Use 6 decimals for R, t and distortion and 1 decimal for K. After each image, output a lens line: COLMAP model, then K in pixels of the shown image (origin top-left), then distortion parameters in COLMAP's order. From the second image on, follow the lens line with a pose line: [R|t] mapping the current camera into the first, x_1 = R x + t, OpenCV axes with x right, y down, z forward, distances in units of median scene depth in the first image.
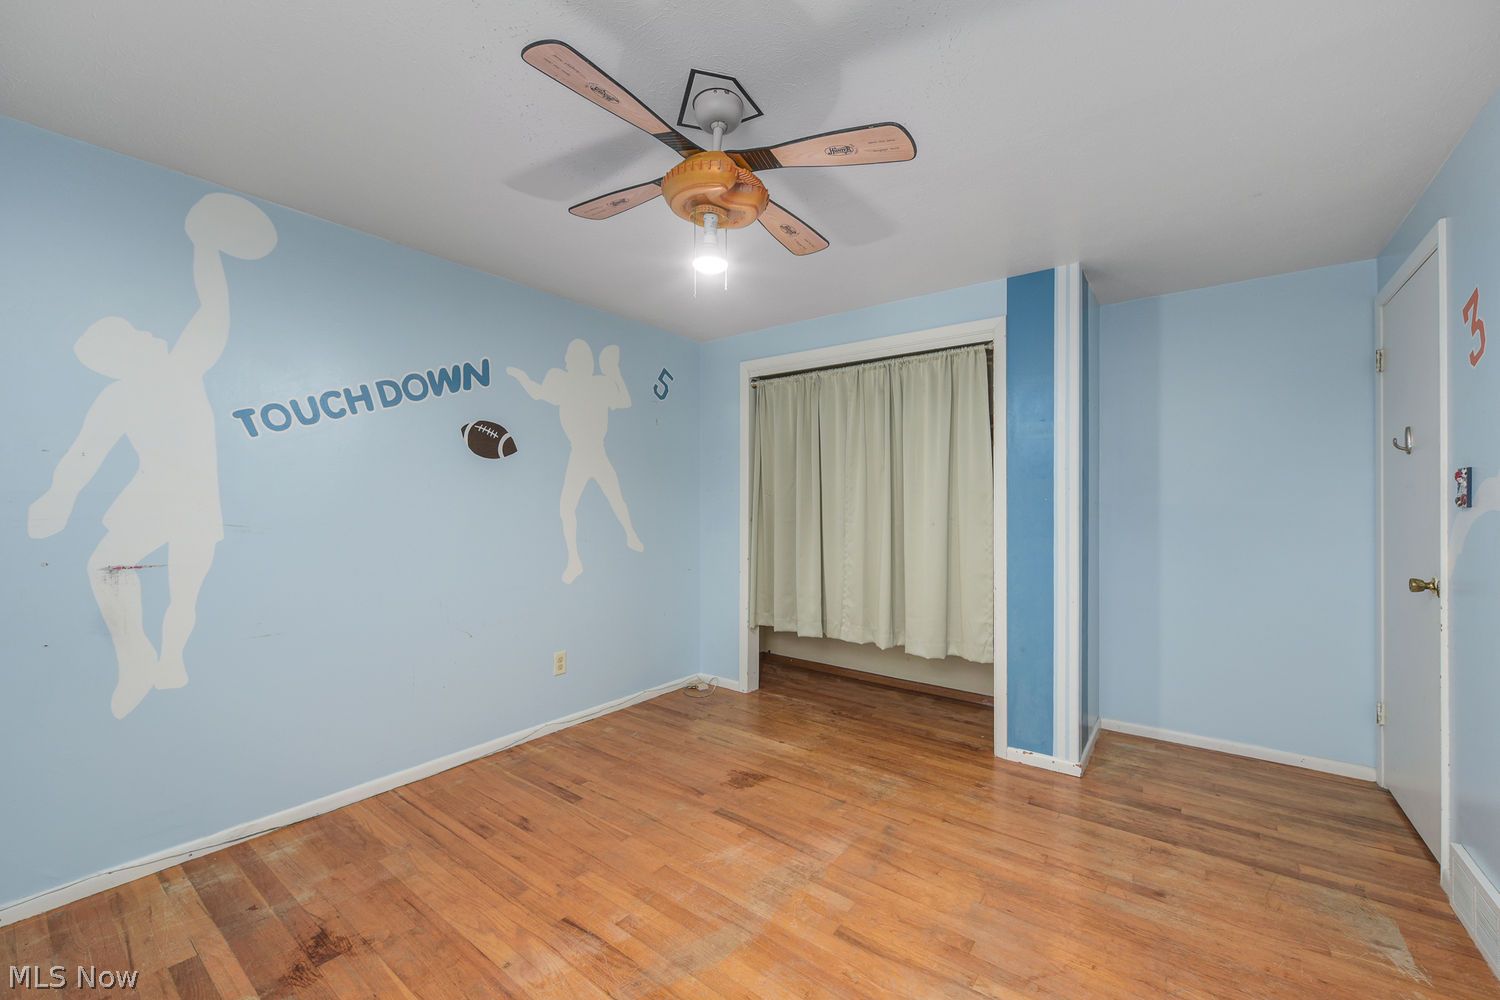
lens RADIAL K [[594.0, 0, 748.5], [0, 594.0, 501.1], [0, 0, 1]] dist [0.001806, 0.000158]
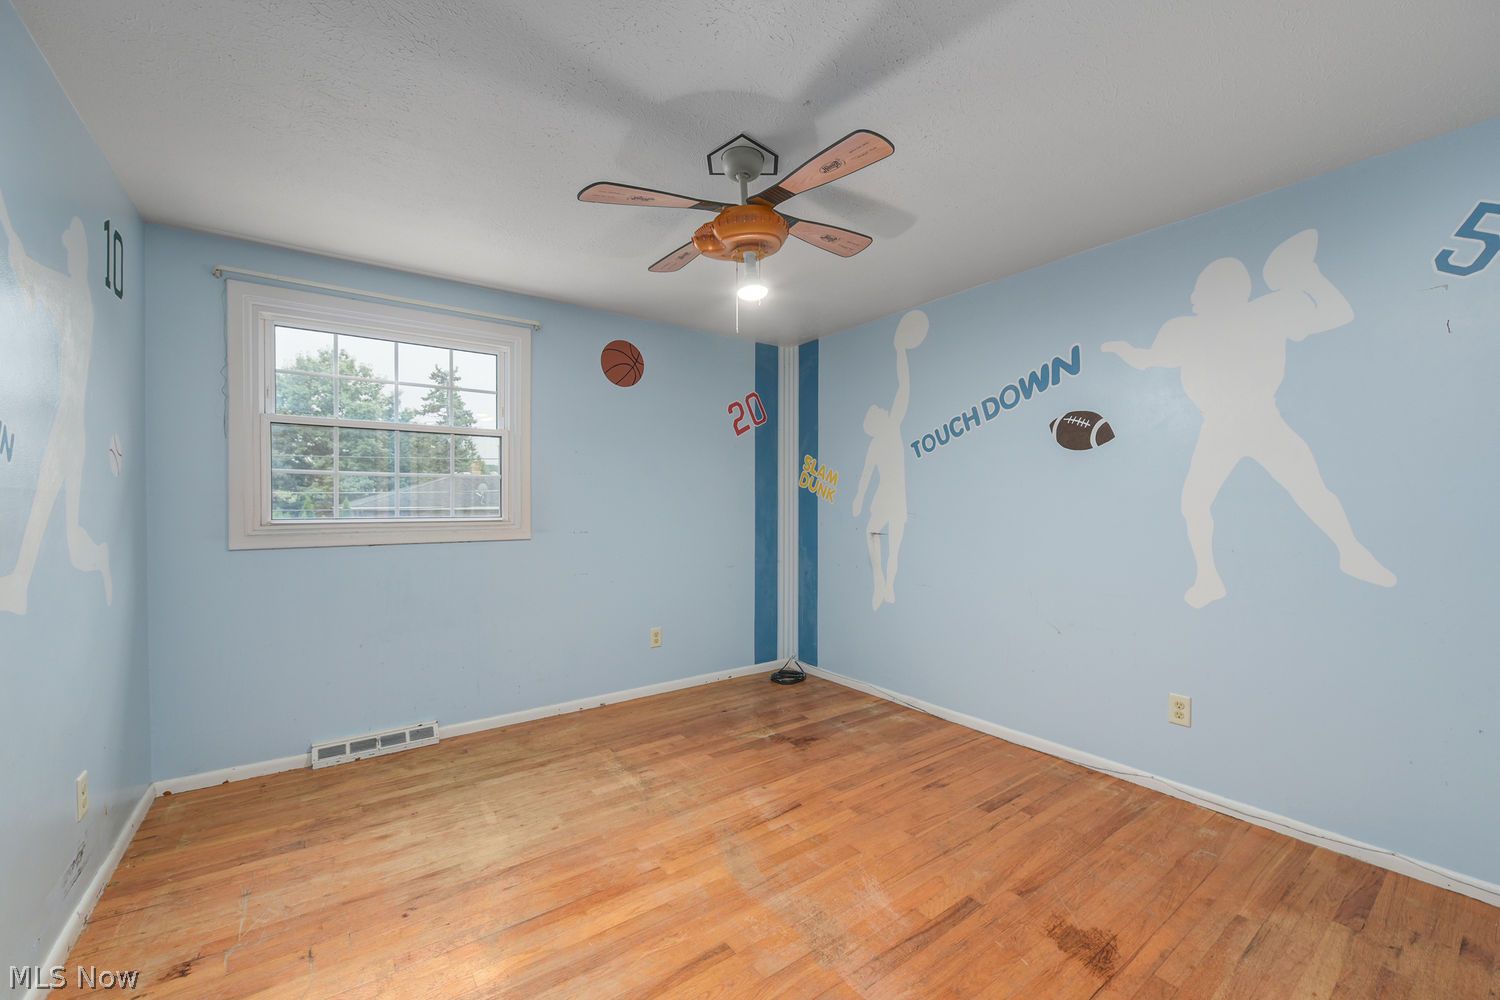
lens RADIAL K [[594.0, 0, 748.5], [0, 594.0, 501.1], [0, 0, 1]] dist [0.001806, 0.000158]
pose [[-0.281199, -0.004536, -0.959639, 0.733406], [0.007921, 0.999944, -0.007047, 0.013690], [0.959617, -0.009583, -0.281148, 0.909335]]
